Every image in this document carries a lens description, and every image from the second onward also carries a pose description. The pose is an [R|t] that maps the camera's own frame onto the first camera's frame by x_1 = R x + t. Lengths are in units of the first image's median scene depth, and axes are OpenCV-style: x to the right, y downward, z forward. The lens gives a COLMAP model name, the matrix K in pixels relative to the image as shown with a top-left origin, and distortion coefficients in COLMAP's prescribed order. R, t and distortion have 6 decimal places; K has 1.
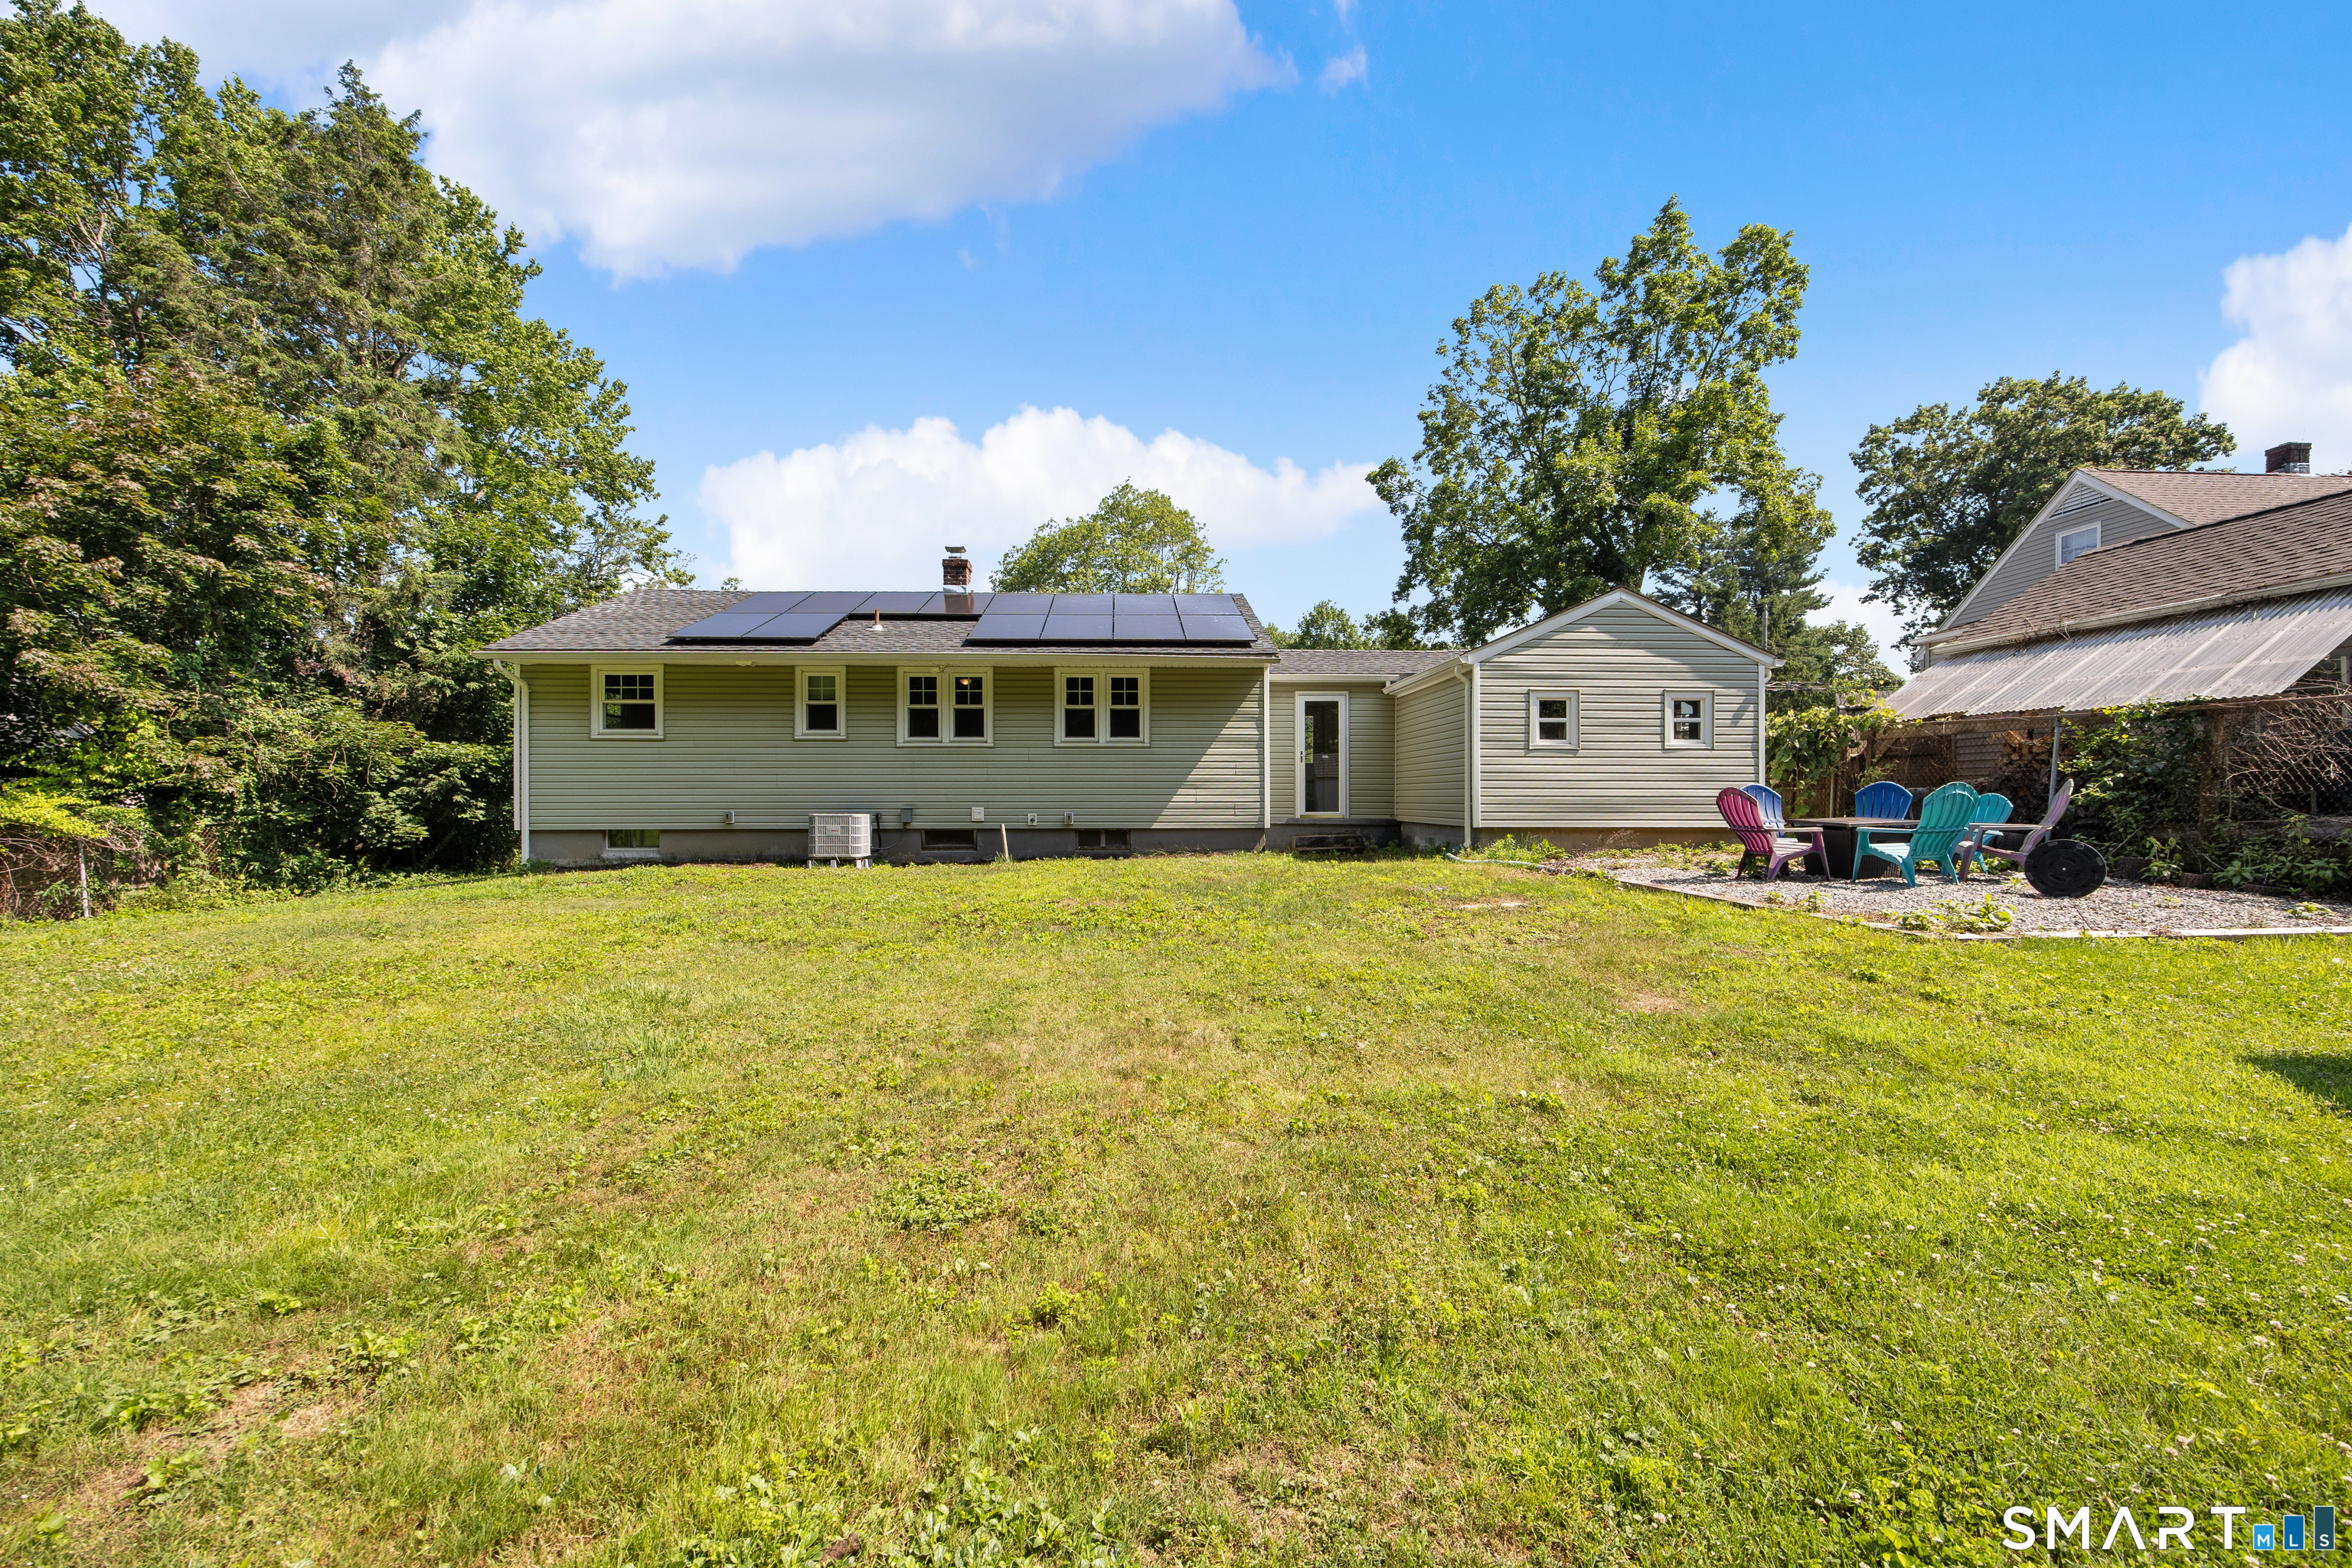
lens RADIAL K [[942.3, 0, 1144.2], [0, 942.3, 741.3], [0, 0, 1]] dist [-0.000963, -0.000266]
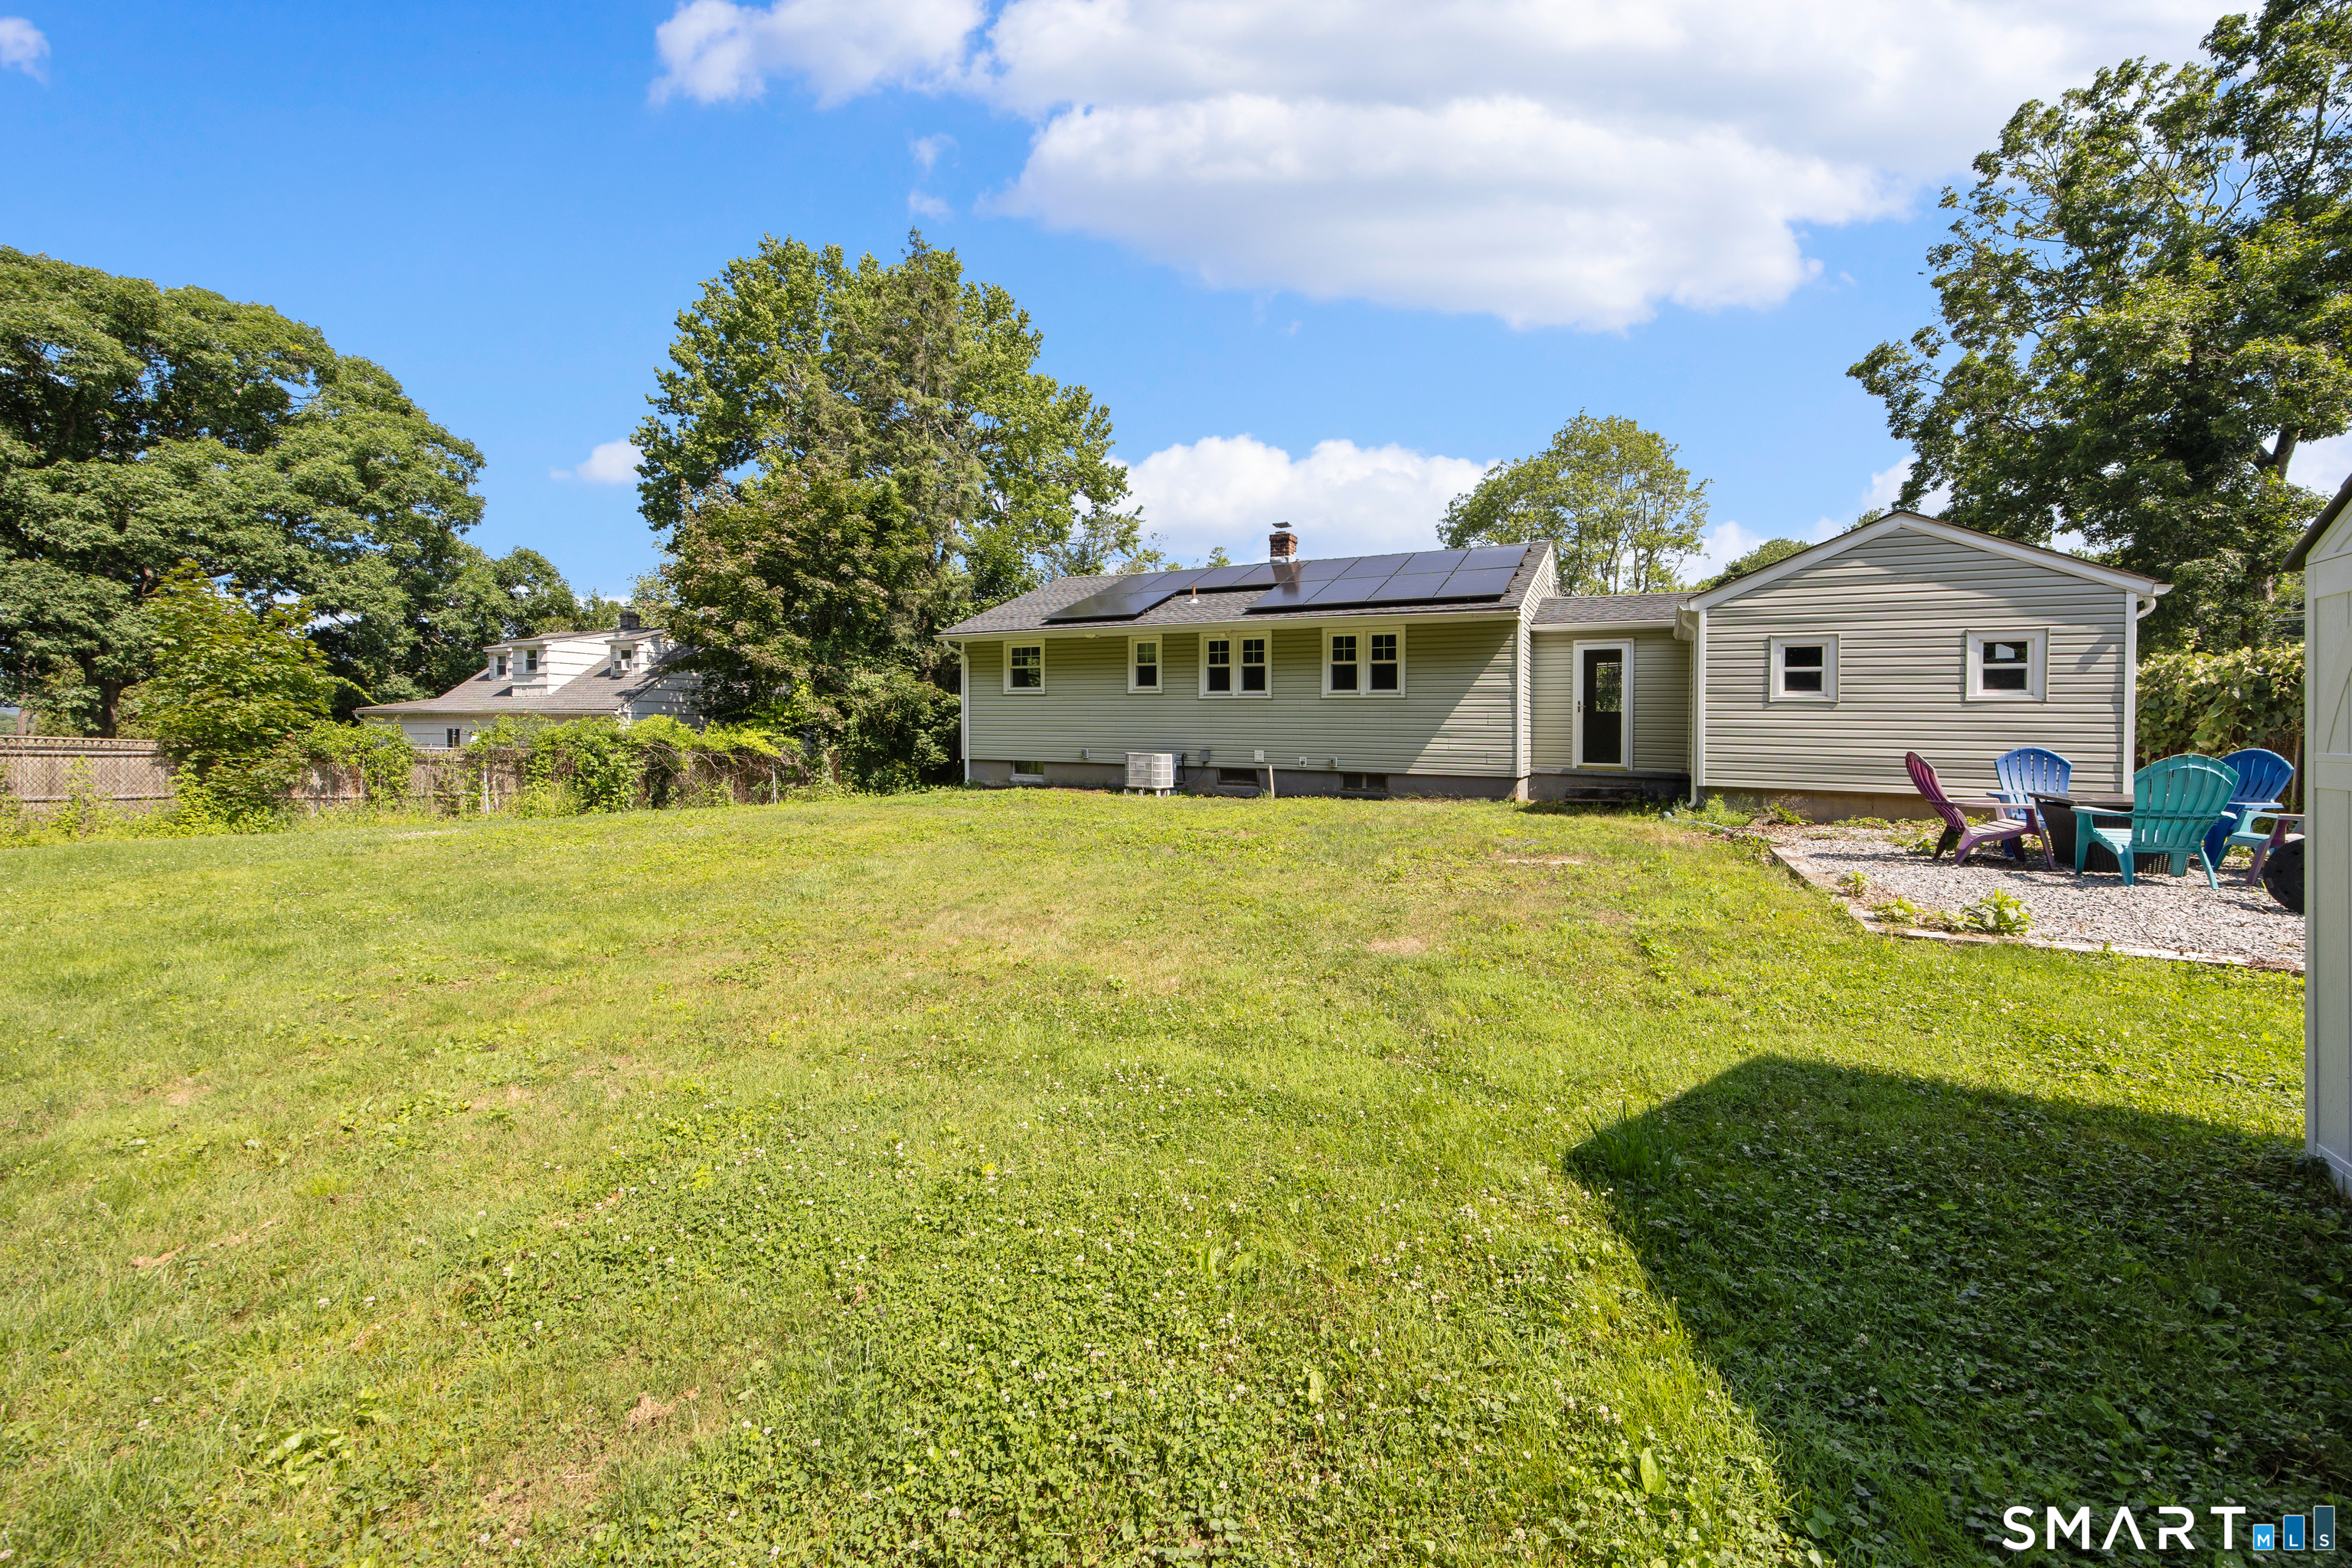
lens RADIAL K [[942.3, 0, 1234.0], [0, 942.3, 678.5], [0, 0, 1]] dist [-0.000963, -0.000266]
pose [[0.870022, -0.013093, -0.492839, 0.365468], [0.013944, 0.999901, -0.001948, -0.017679], [0.492815, -0.005177, 0.870119, -0.036918]]
